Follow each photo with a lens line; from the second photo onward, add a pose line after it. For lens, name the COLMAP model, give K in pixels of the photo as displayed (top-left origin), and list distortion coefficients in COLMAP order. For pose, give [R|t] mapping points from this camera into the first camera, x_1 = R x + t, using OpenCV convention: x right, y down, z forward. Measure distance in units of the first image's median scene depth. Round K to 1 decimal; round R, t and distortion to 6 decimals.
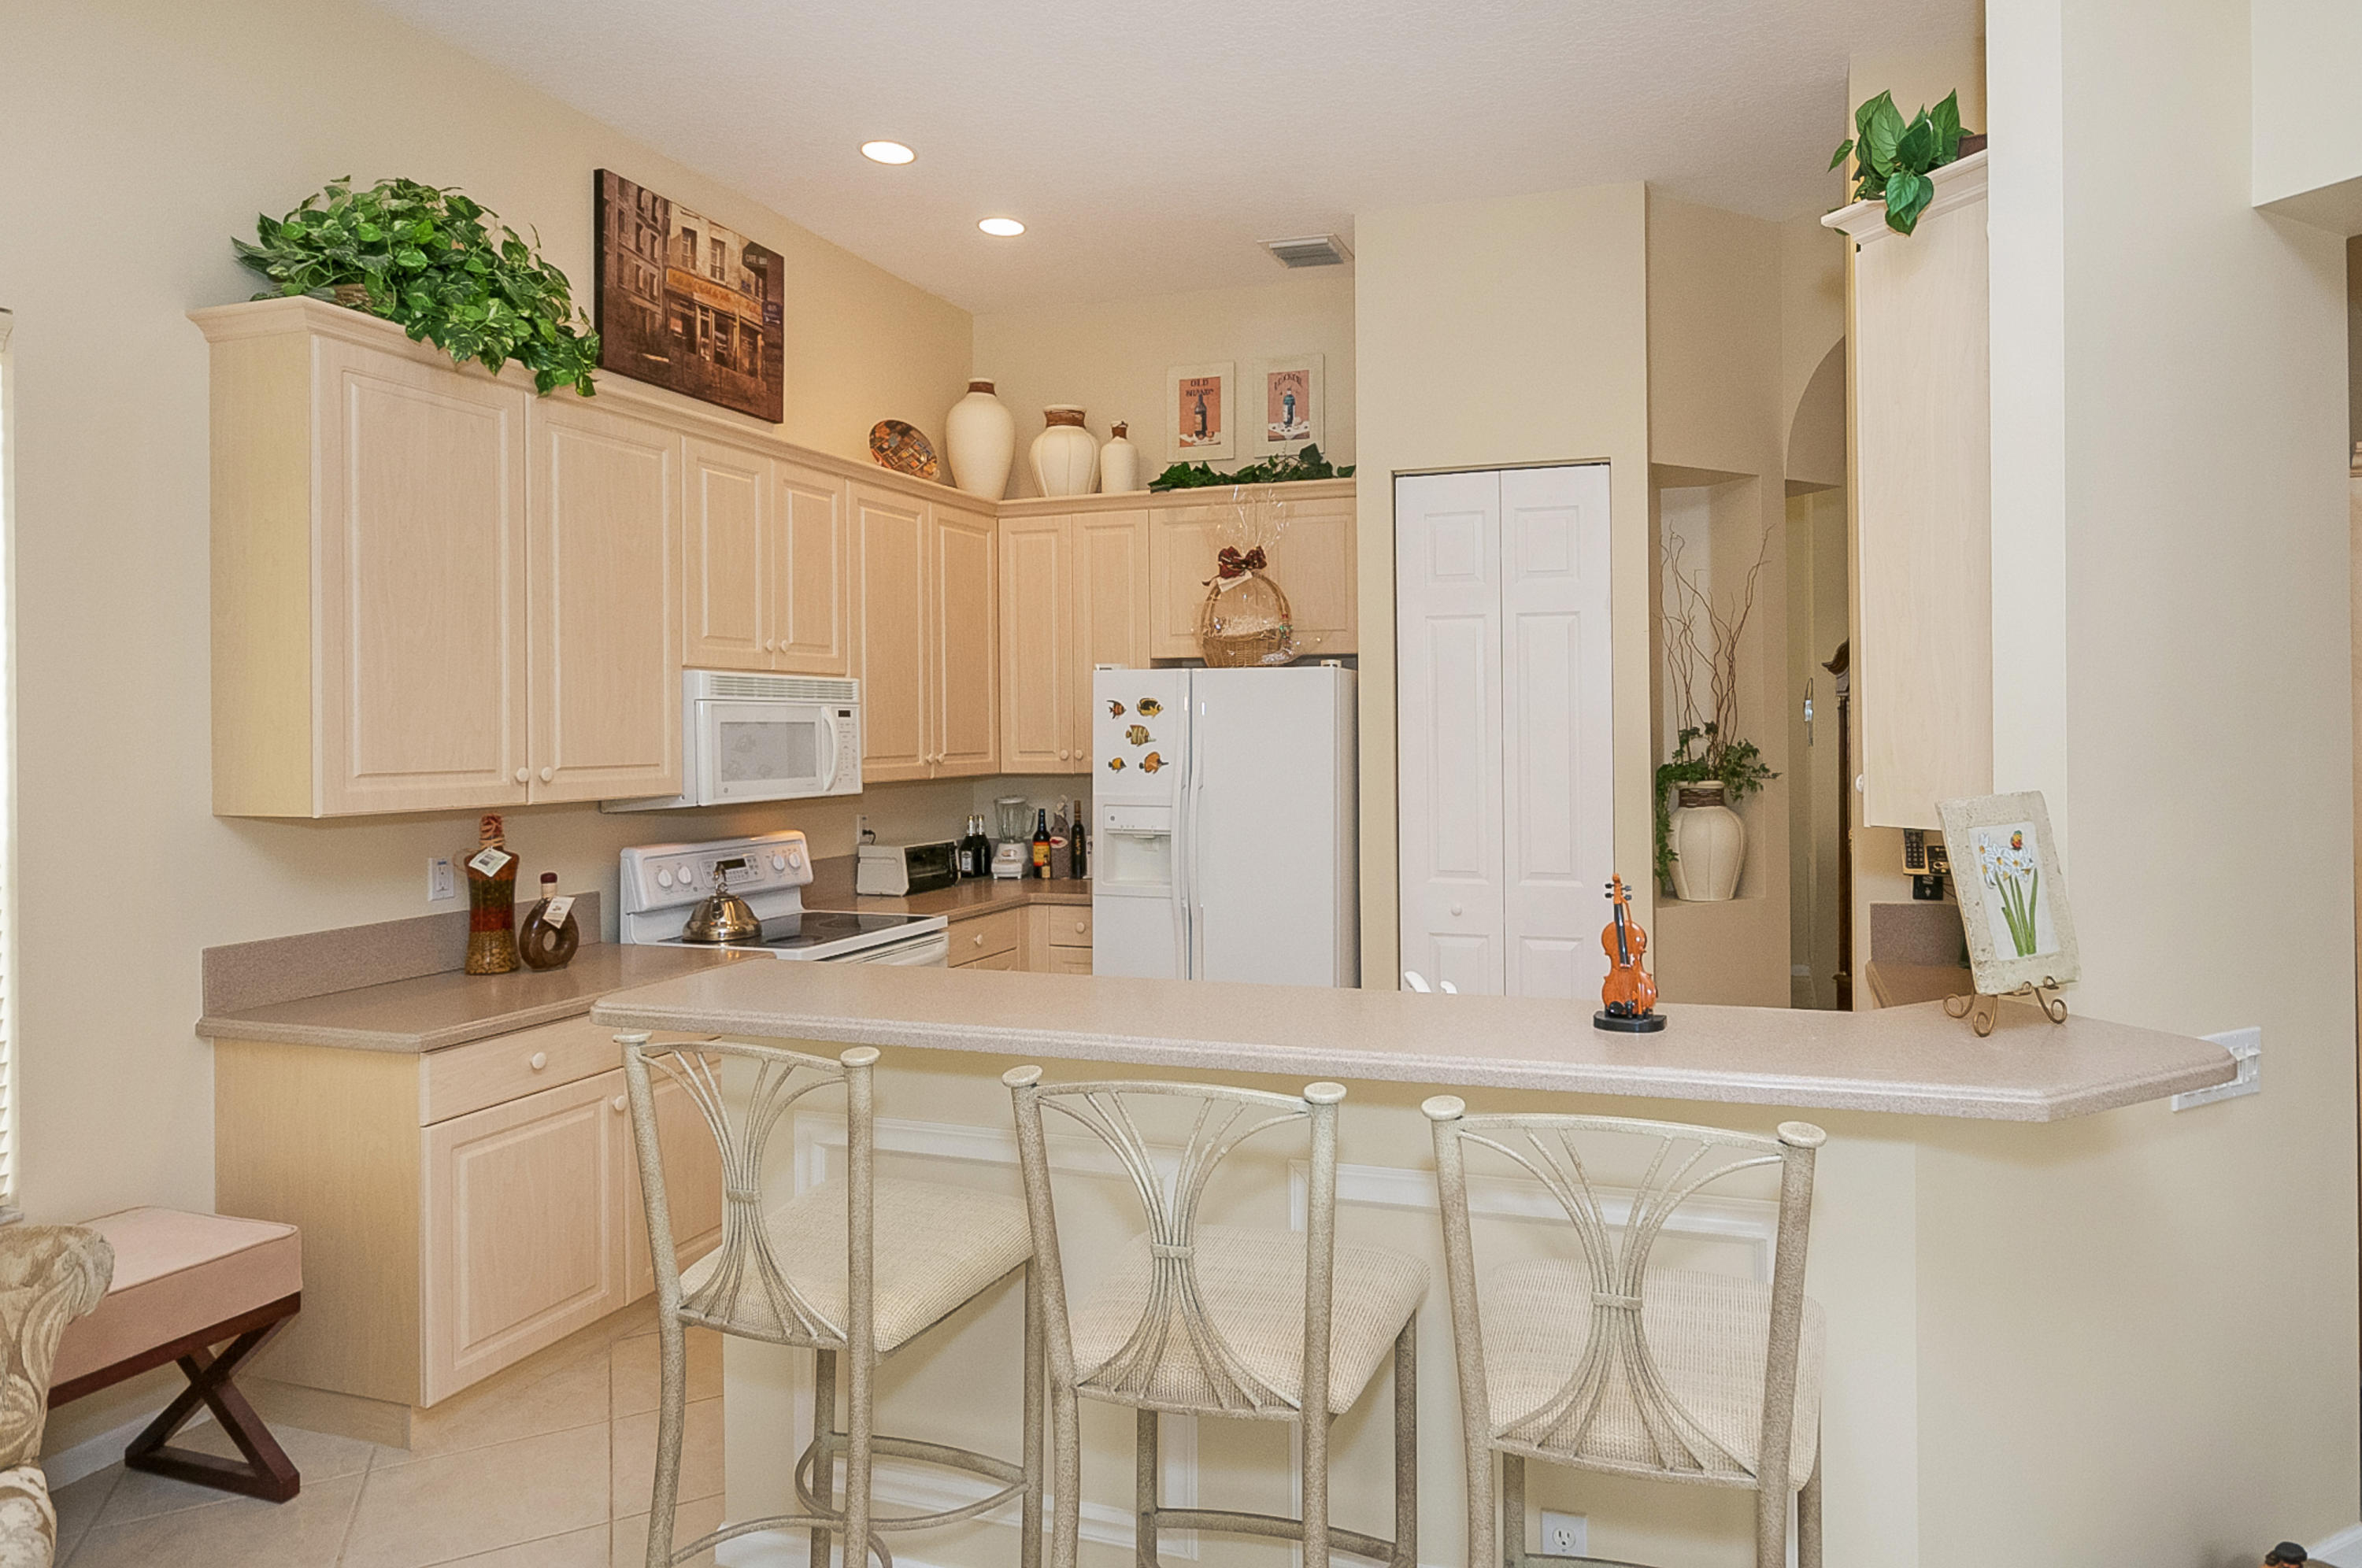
lens RADIAL K [[1360.7, 0, 1334.3], [0, 1360.7, 736.5], [0, 0, 1]] dist [-0.004430, -0.000515]
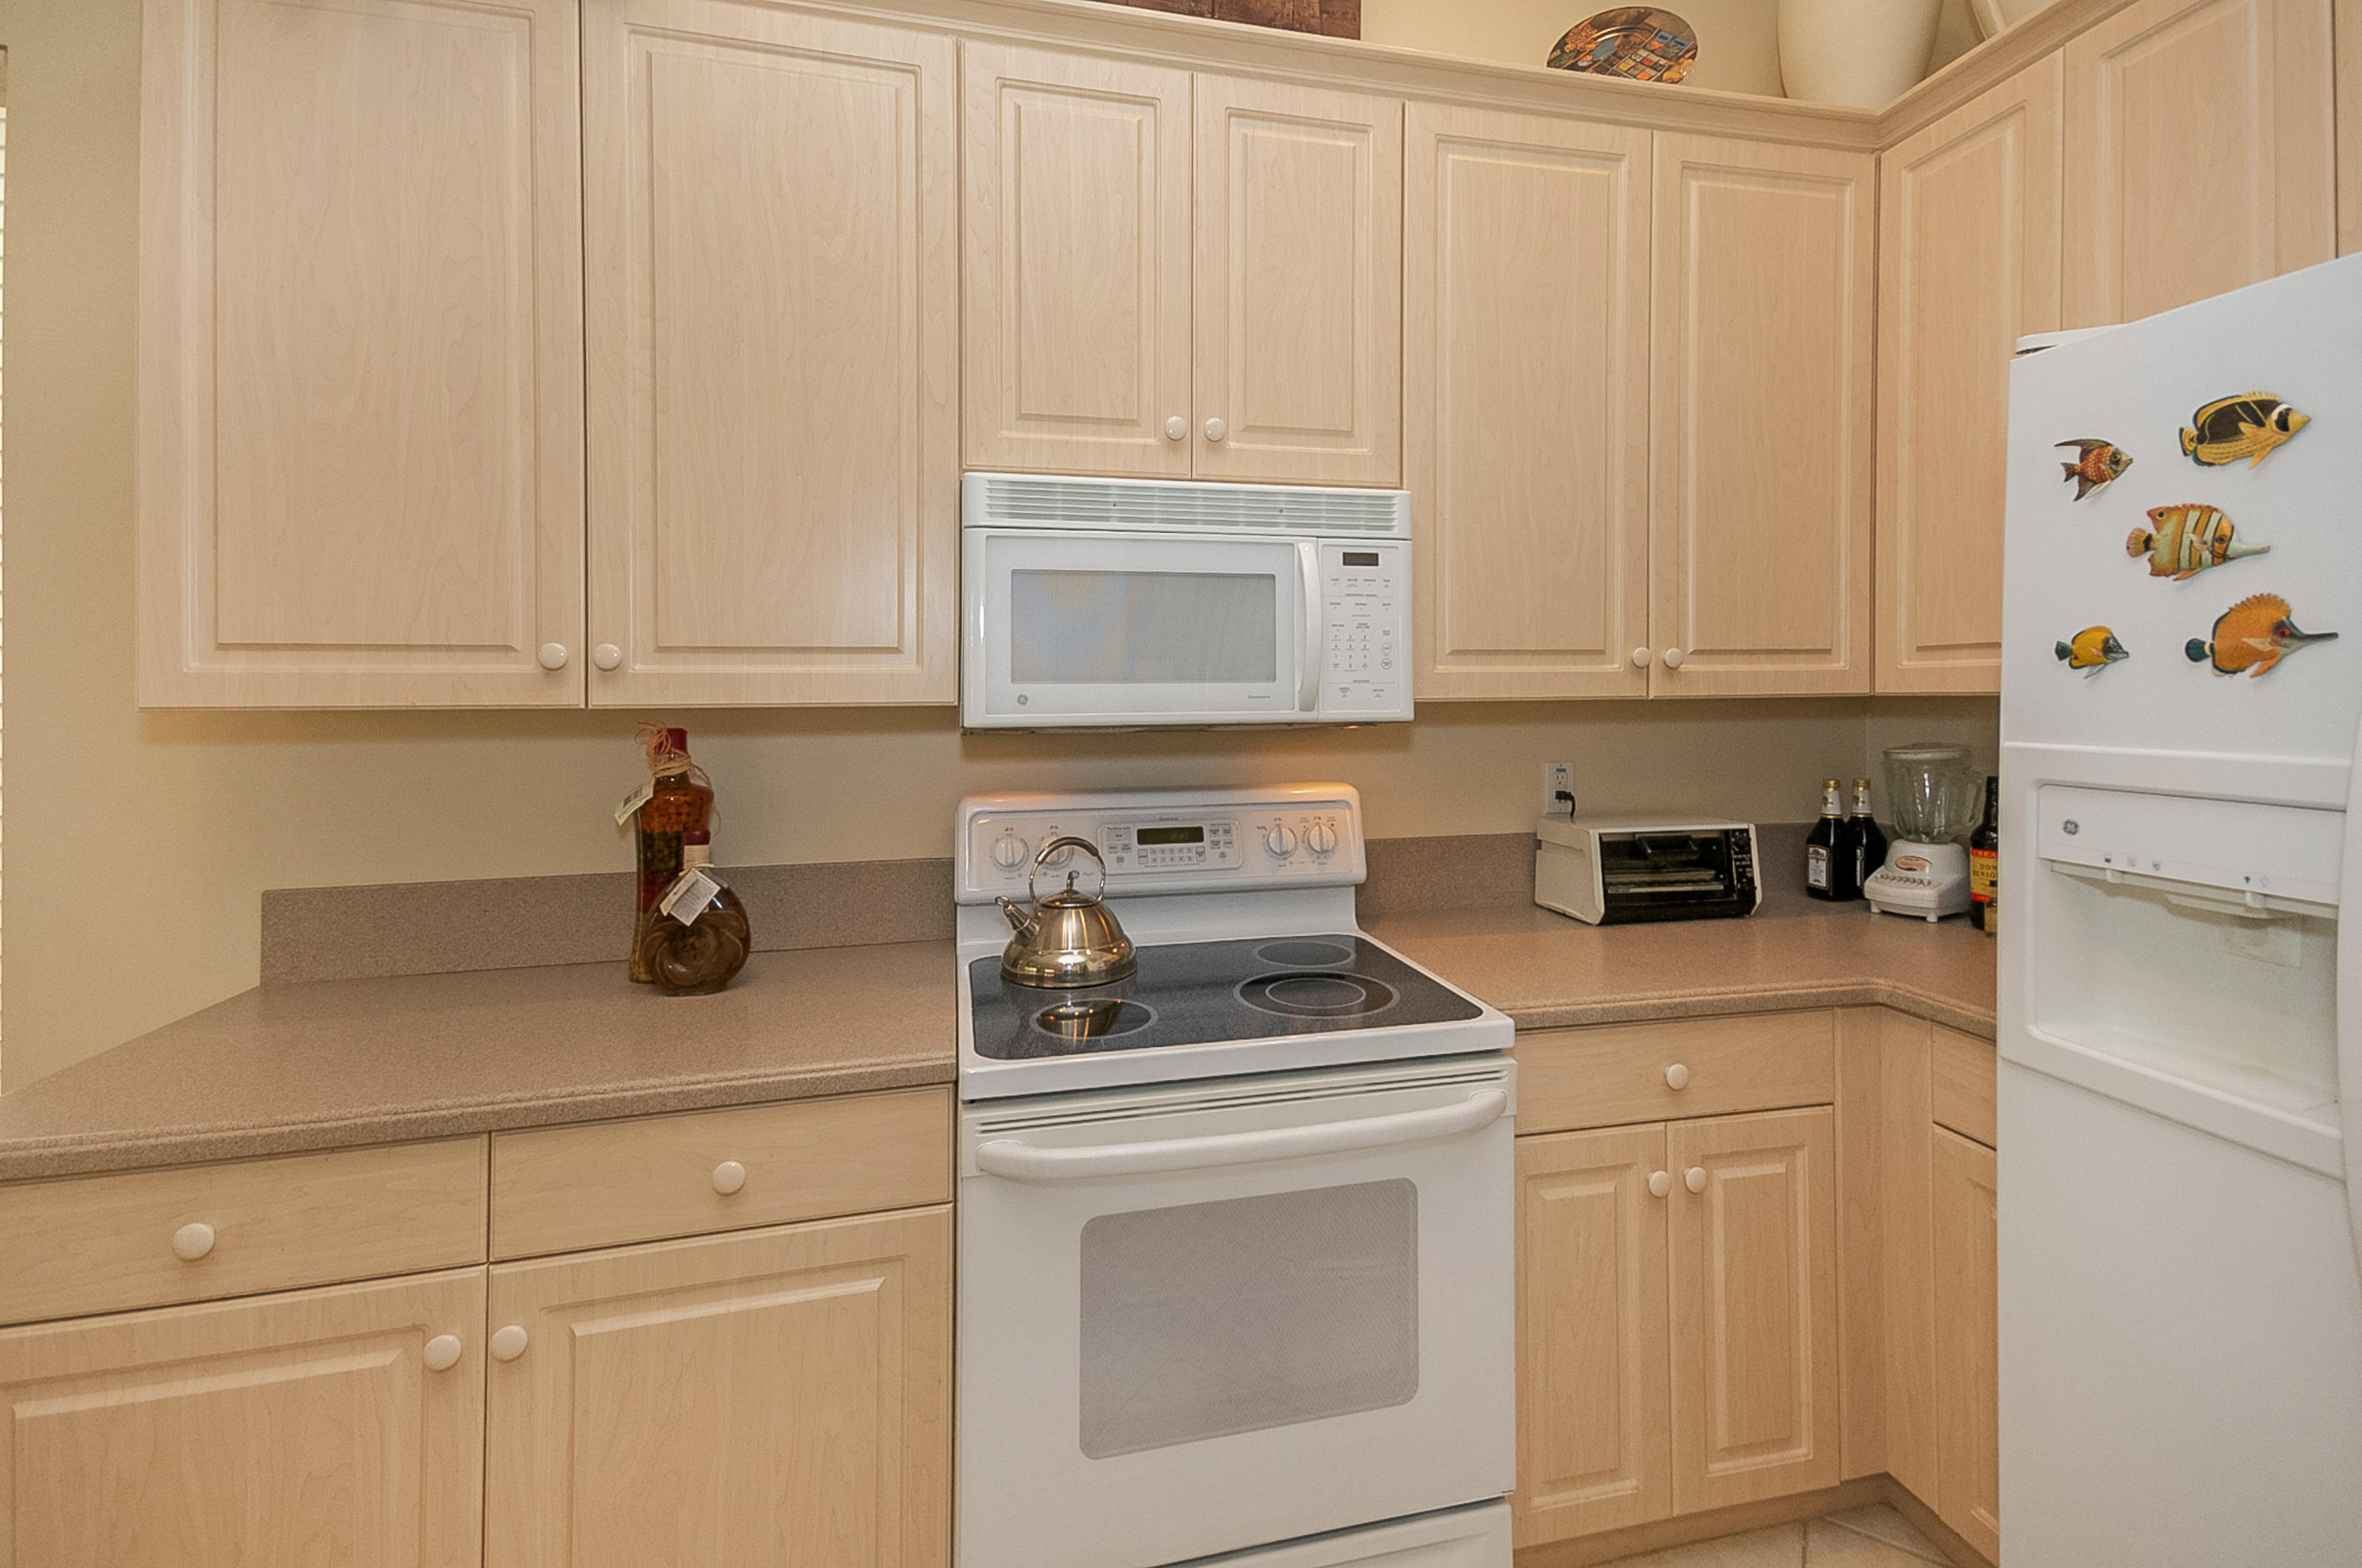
lens RADIAL K [[1033.8, 0, 1181.8], [0, 1033.8, 700.1], [0, 0, 1]] dist [0.018665, -0.000496]
pose [[0.499776, 0.011177, -0.866082, -0.055509], [-0.001276, 0.999925, 0.012168, 0.026900], [0.866153, -0.004976, 0.499753, 0.661977]]
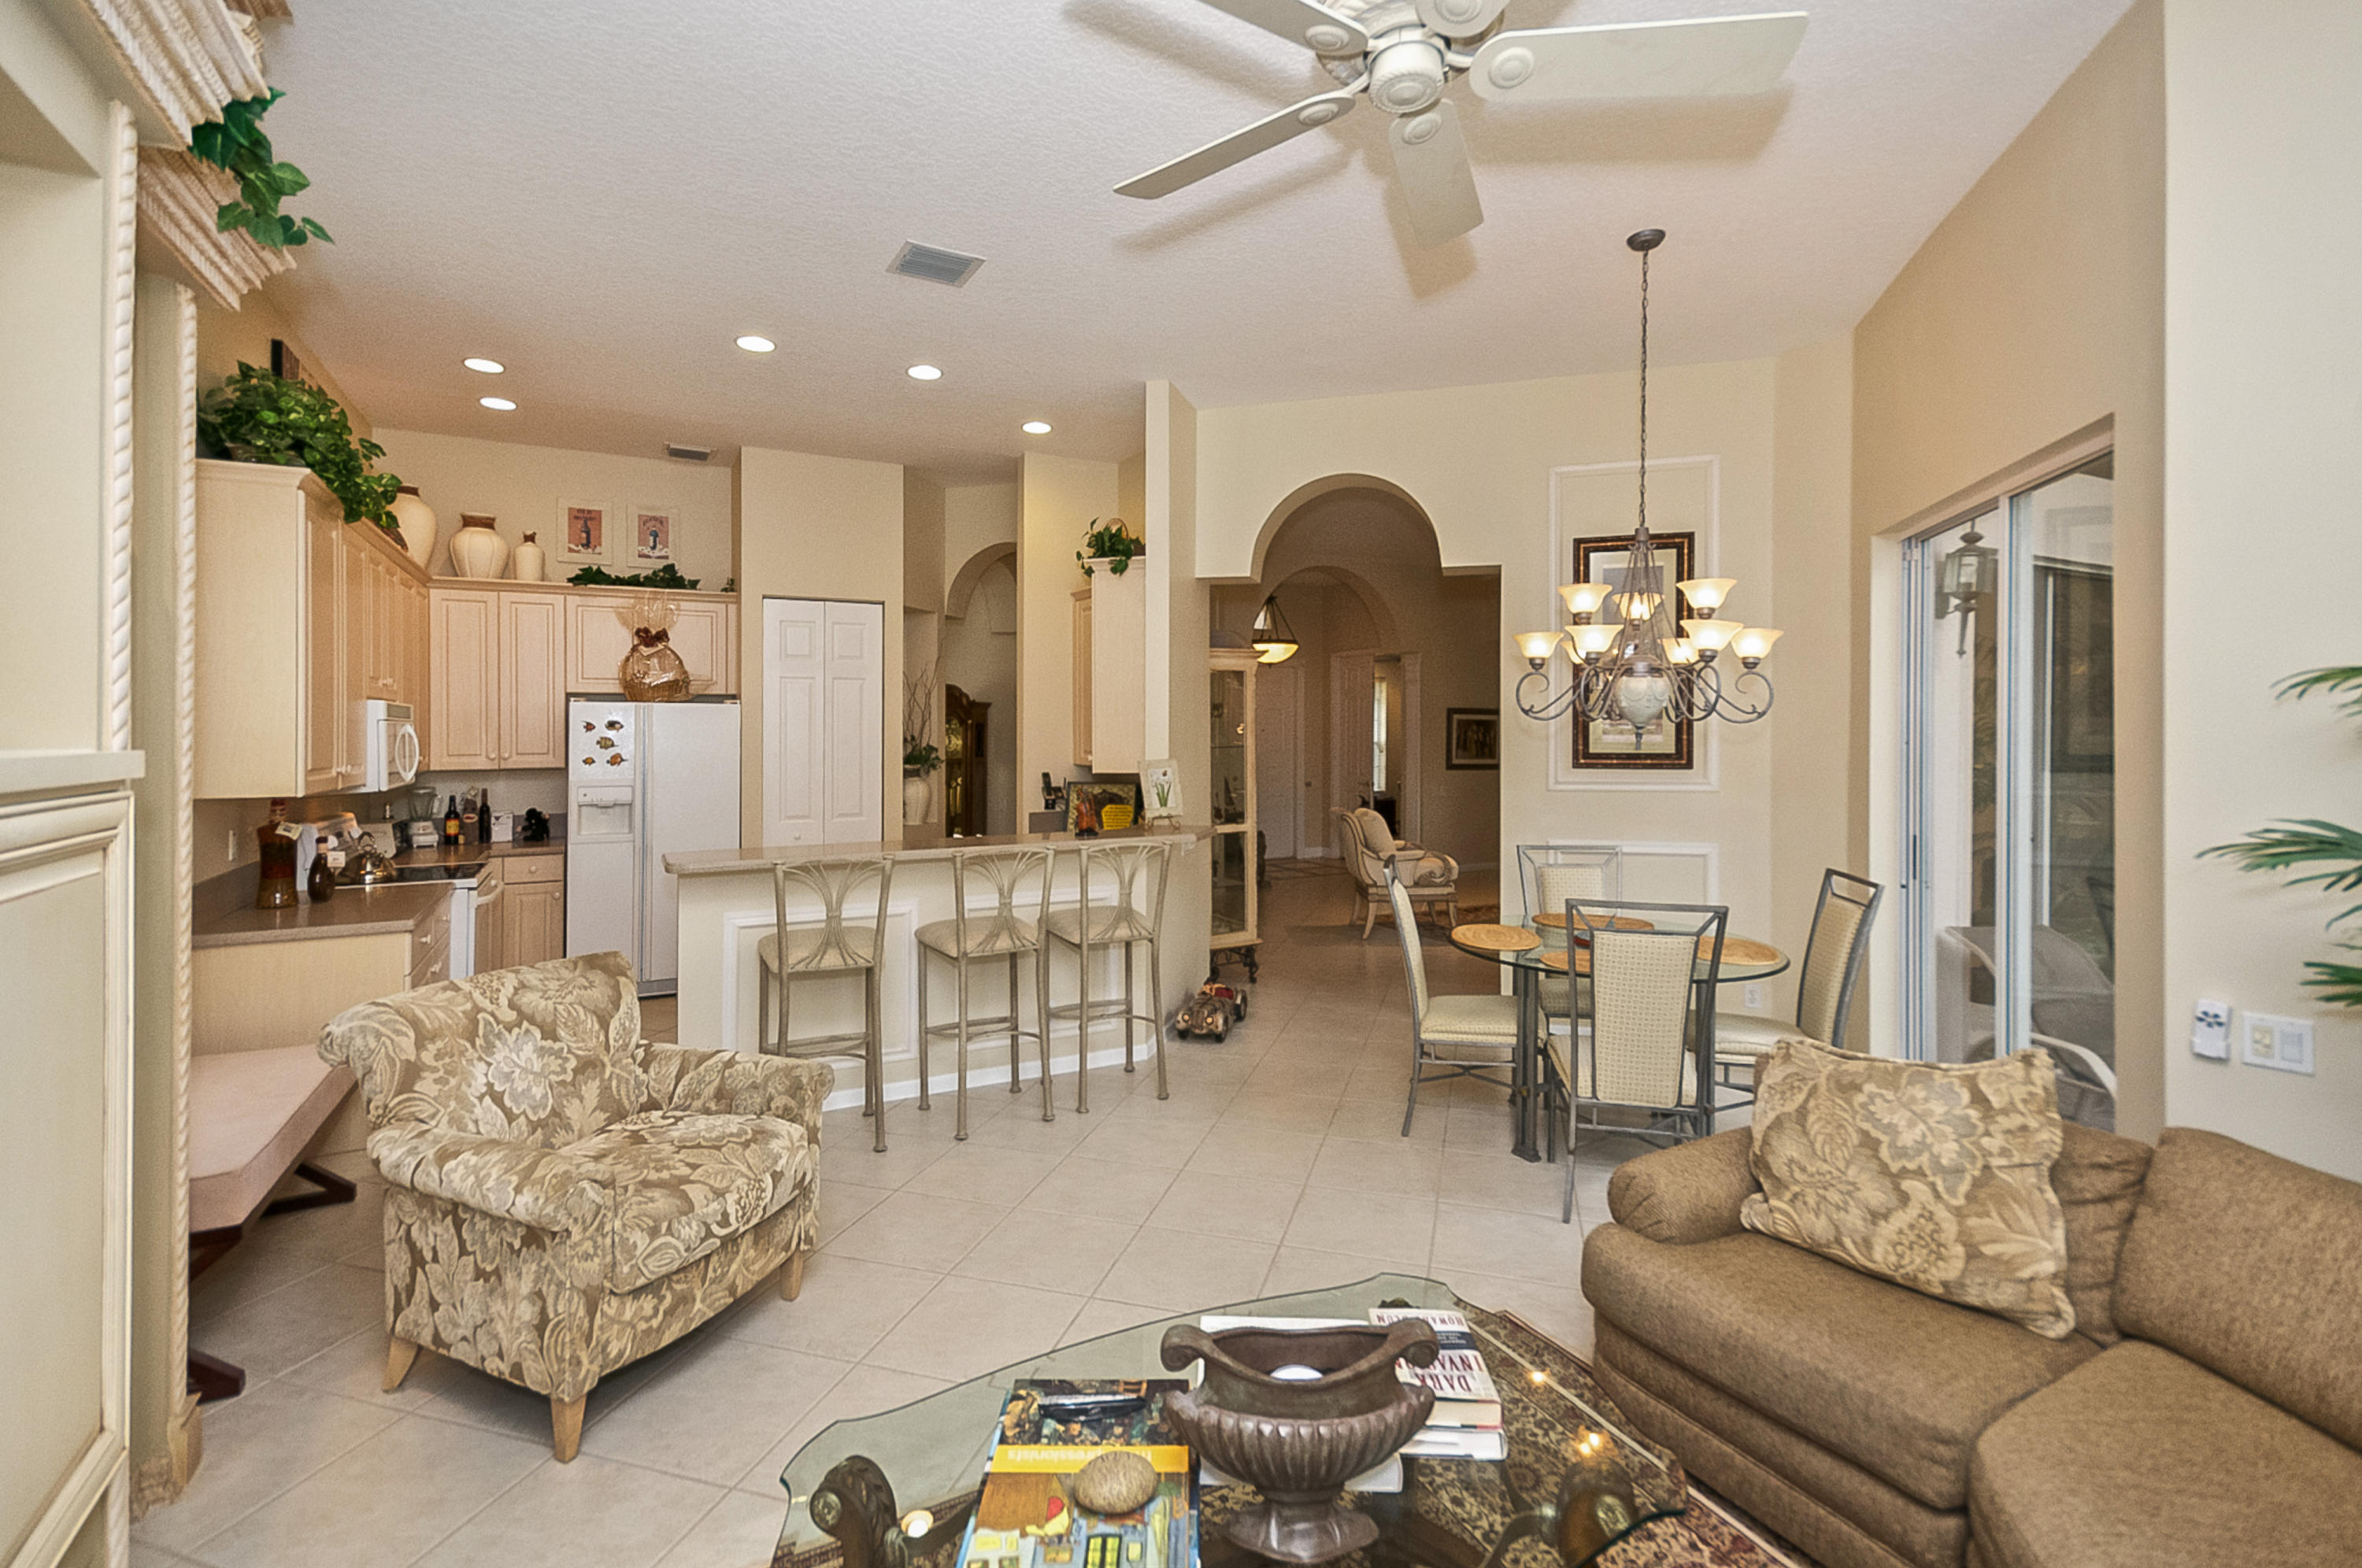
lens RADIAL K [[1043.9, 0, 1179.1], [0, 1043.9, 739.9], [0, 0, 1]] dist [-0.000328, -0.000064]
pose [[0.709580, -0.002053, 0.704622, -0.493370], [0.004998, 0.999985, -0.002121, 0.001682], [-0.704608, 0.005027, 0.709579, -0.329007]]
